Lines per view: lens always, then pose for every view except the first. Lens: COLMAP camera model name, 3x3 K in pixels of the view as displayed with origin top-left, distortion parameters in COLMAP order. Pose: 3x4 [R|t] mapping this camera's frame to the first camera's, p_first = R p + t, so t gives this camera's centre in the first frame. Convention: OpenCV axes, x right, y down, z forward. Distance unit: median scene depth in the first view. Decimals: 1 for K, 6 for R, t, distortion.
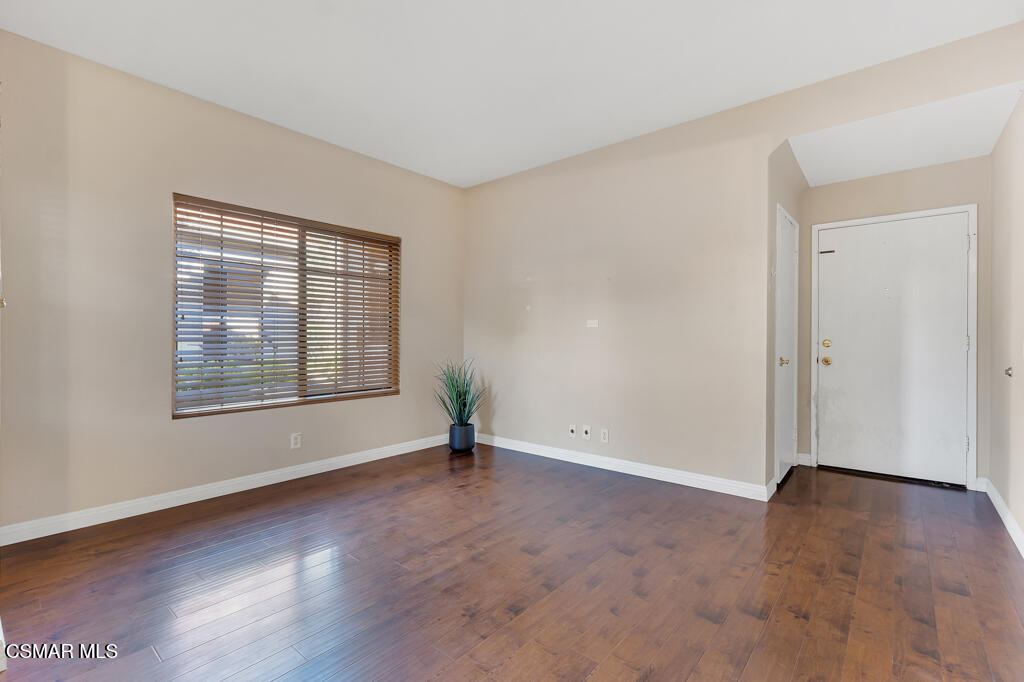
lens RADIAL K [[462.1, 0, 512.8], [0, 462.1, 343.5], [0, 0, 1]] dist [0.008266, -0.002631]
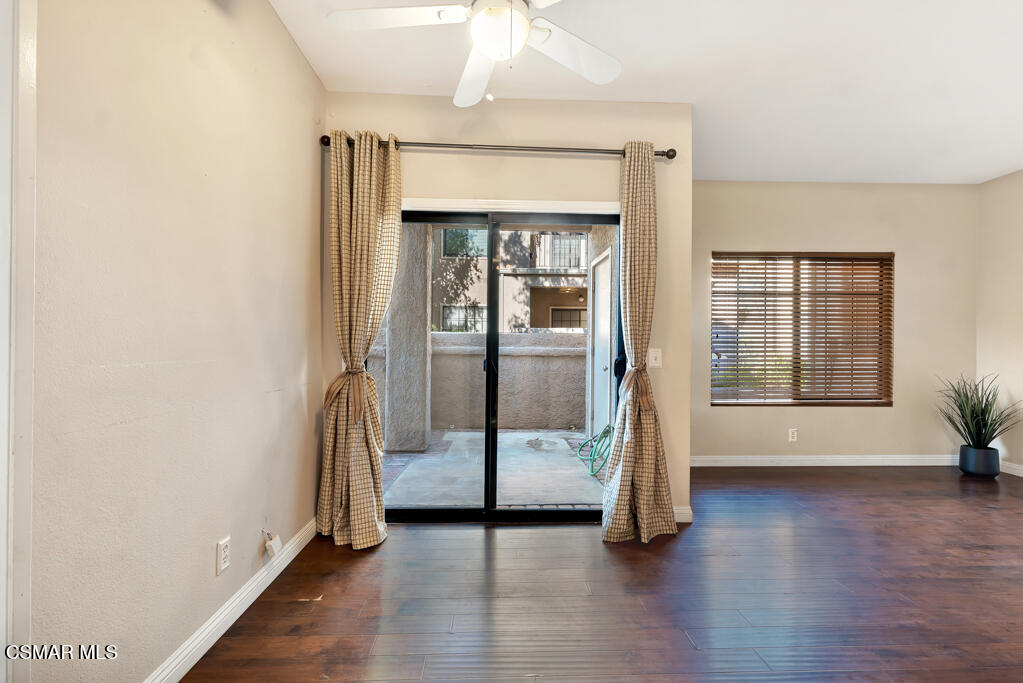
lens RADIAL K [[461.6, 0, 511.7], [0, 461.6, 341.9], [0, 0, 1]] dist [0.008266, -0.002631]
pose [[0.675405, -0.004354, -0.737434, -0.065159], [-0.012783, 0.999763, -0.017610, -0.003587], [0.737336, 0.021321, 0.675190, -0.344232]]
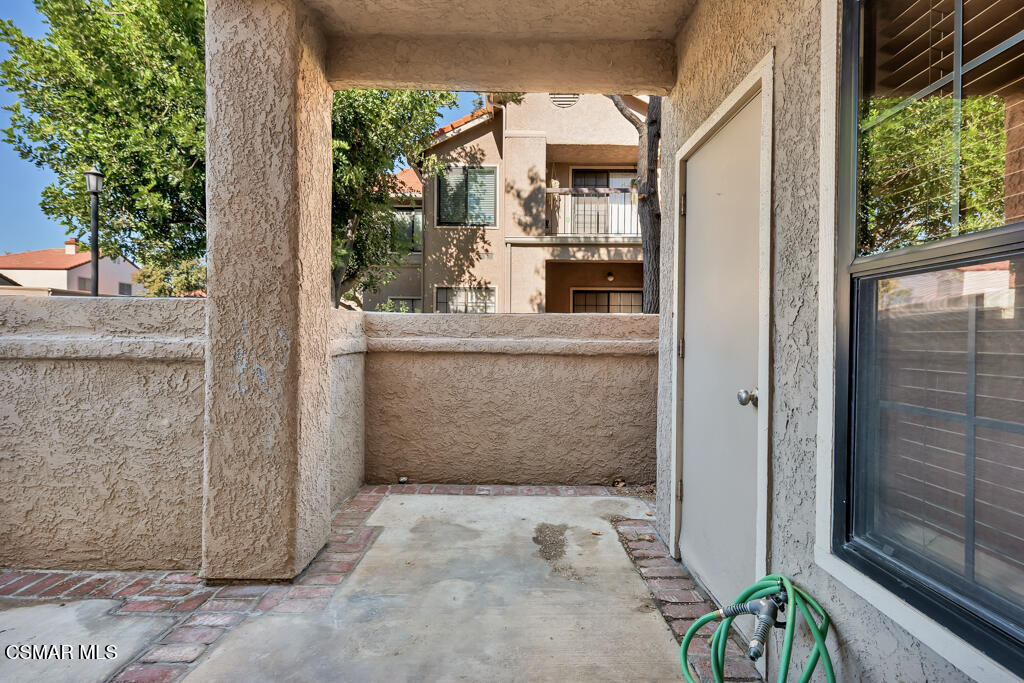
lens RADIAL K [[462.1, 0, 513.2], [0, 462.1, 343.0], [0, 0, 1]] dist [0.008266, -0.002631]
pose [[0.644893, 0.018243, -0.764055, -0.578924], [-0.014997, 0.999825, 0.011214, -0.014833], [0.764126, 0.004227, 0.645053, 0.185980]]
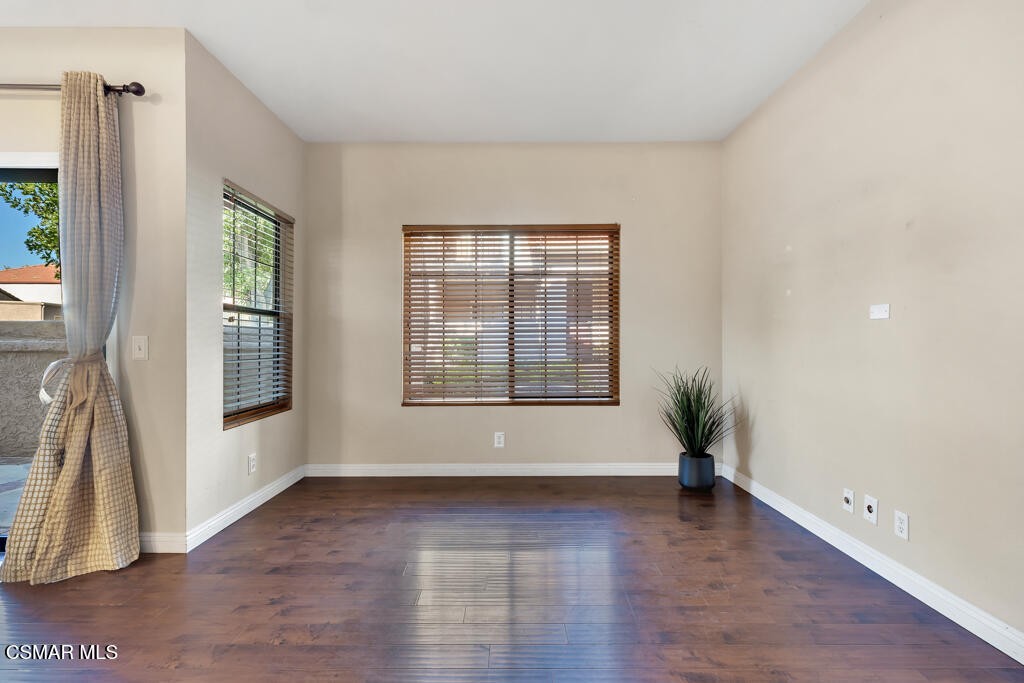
lens RADIAL K [[462.1, 0, 511.2], [0, 462.1, 344.4], [0, 0, 1]] dist [0.008266, -0.002631]
pose [[0.643814, 0.001292, -0.765181, 0.318653], [-0.004933, 0.999985, -0.002462, -0.001054], [0.765166, 0.005360, 0.643811, 0.325186]]
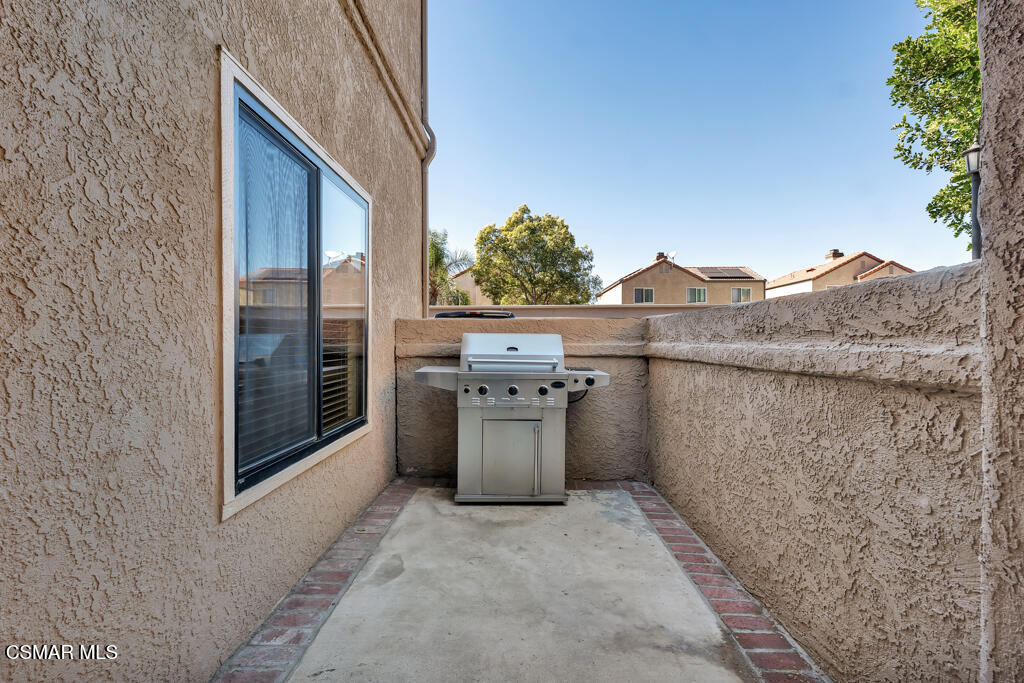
lens RADIAL K [[462.1, 0, 505.4], [0, 462.1, 340.1], [0, 0, 1]] dist [0.008266, -0.002631]
pose [[-0.773844, -0.006145, -0.633347, -0.895530], [-0.005154, 0.999981, -0.003405, -0.009169], [0.633356, 0.000629, -0.773861, 0.295551]]
